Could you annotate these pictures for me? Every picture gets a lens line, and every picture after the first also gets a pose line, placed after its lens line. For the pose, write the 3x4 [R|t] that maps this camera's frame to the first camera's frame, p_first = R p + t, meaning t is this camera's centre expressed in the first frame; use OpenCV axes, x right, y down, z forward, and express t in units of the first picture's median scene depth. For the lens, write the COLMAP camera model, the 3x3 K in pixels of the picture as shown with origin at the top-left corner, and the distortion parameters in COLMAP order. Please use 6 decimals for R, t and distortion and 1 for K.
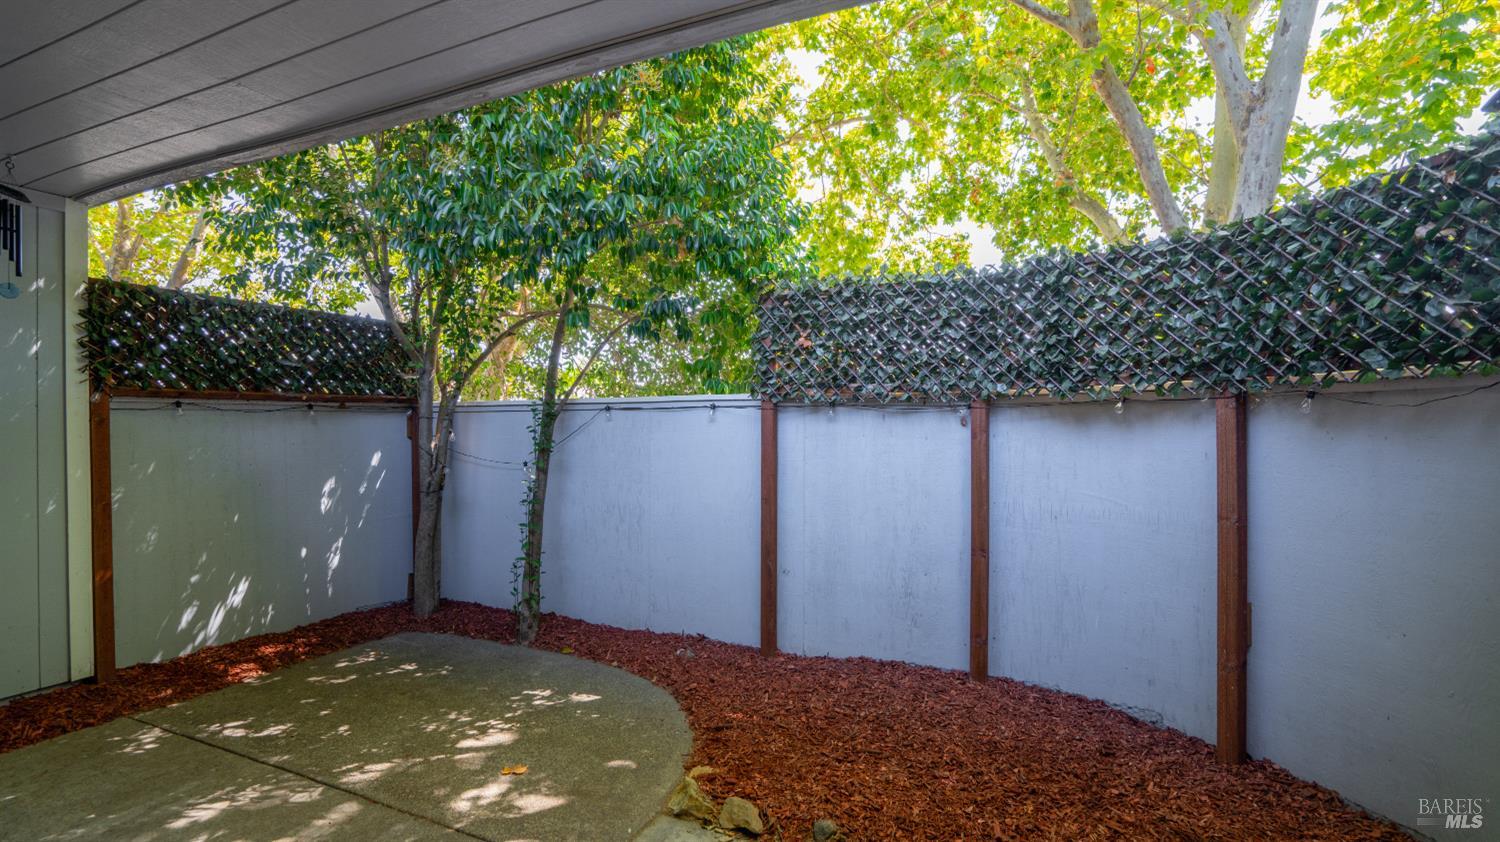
lens RADIAL K [[682.3, 0, 755.9], [0, 682.3, 422.2], [0, 0, 1]] dist [-0.007293, 0.005544]
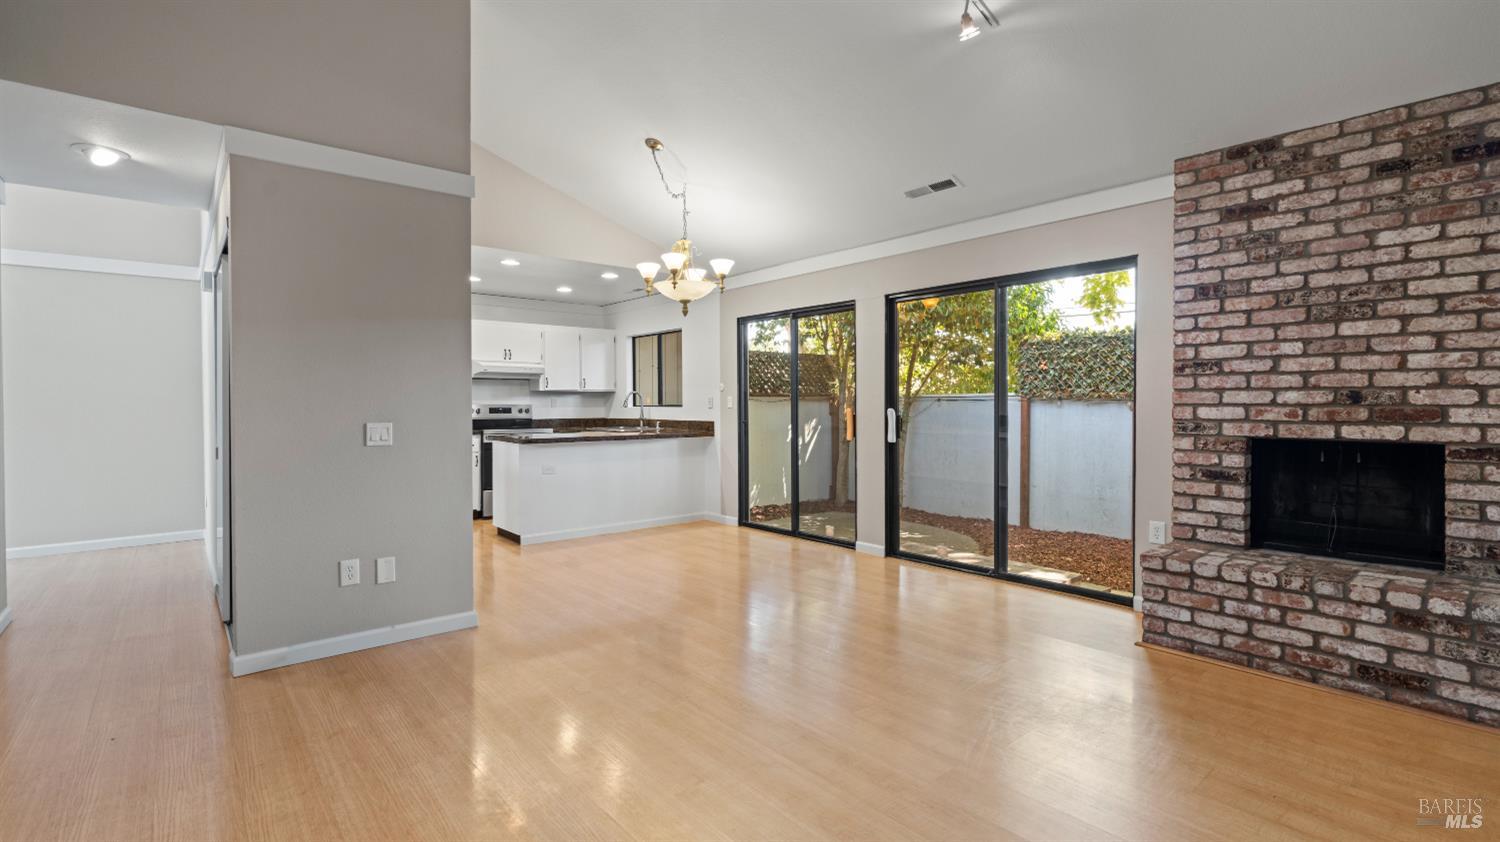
lens RADIAL K [[682.3, 0, 747.7], [0, 682.3, 416.9], [0, 0, 1]] dist [-0.007293, 0.005544]
pose [[0.898858, 0.008610, -0.438156, 0.175667], [0.002155, 0.999708, 0.024067, -0.024825], [0.438235, -0.022578, 0.898577, -1.178843]]
